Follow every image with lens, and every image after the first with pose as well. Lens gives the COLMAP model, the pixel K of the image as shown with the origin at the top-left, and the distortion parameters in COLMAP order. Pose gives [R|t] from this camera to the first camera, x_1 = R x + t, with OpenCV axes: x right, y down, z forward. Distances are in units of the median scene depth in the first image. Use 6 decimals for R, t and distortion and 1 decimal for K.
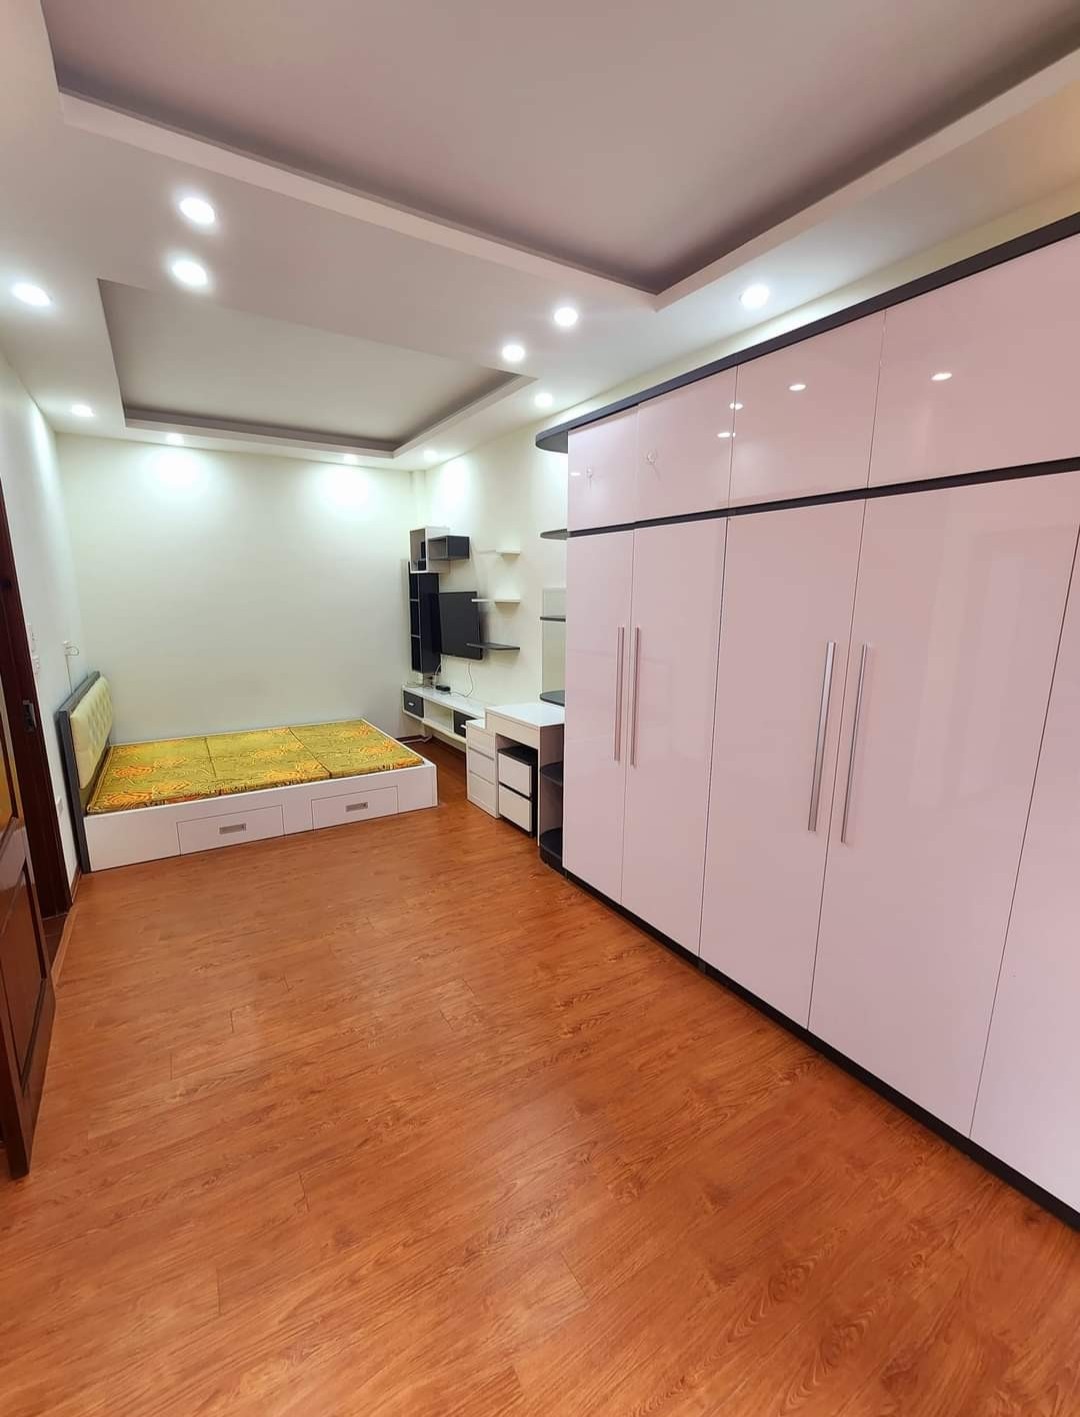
lens RADIAL K [[589.6, 0, 533.0], [0, 589.6, 709.9], [0, 0, 1]] dist [0.007101, -0.000717]
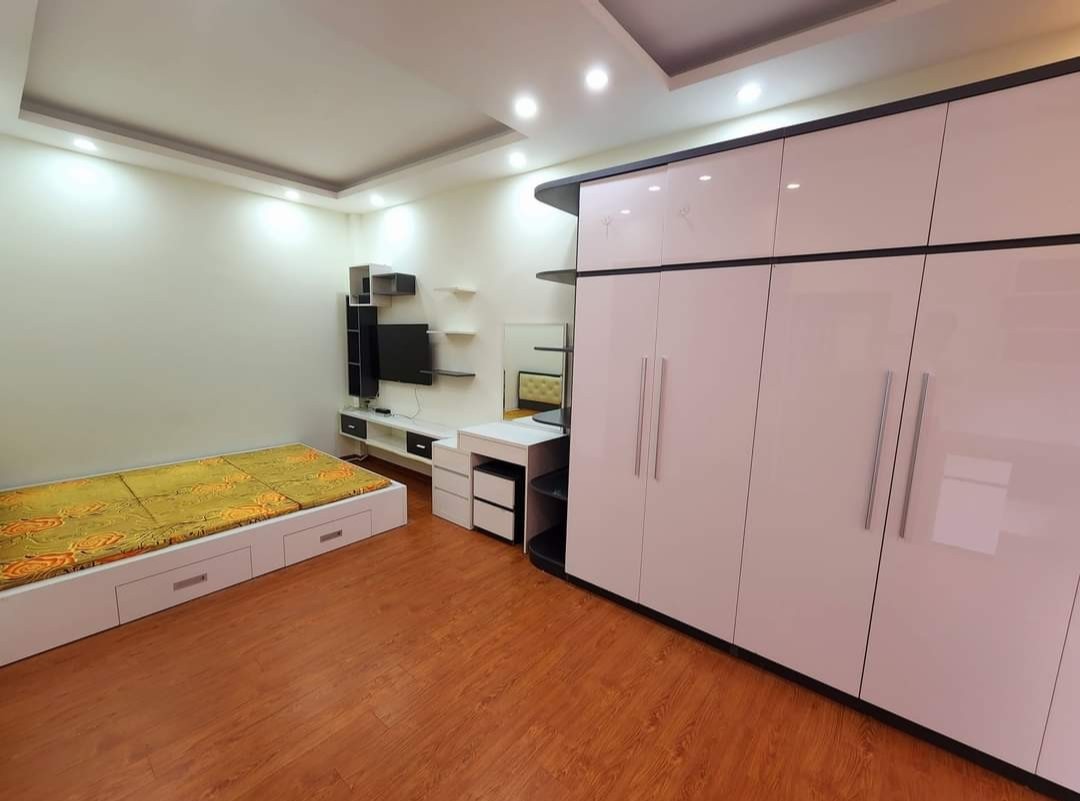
lens RADIAL K [[442.1, 0, 544.9], [0, 442.1, 398.8], [0, 0, 1]] dist [0.002208, -0.000866]
pose [[0.942113, -0.022980, 0.334507, -0.221503], [0.037973, 0.998543, -0.038351, -0.024950], [-0.333139, 0.048833, 0.941612, 0.188443]]
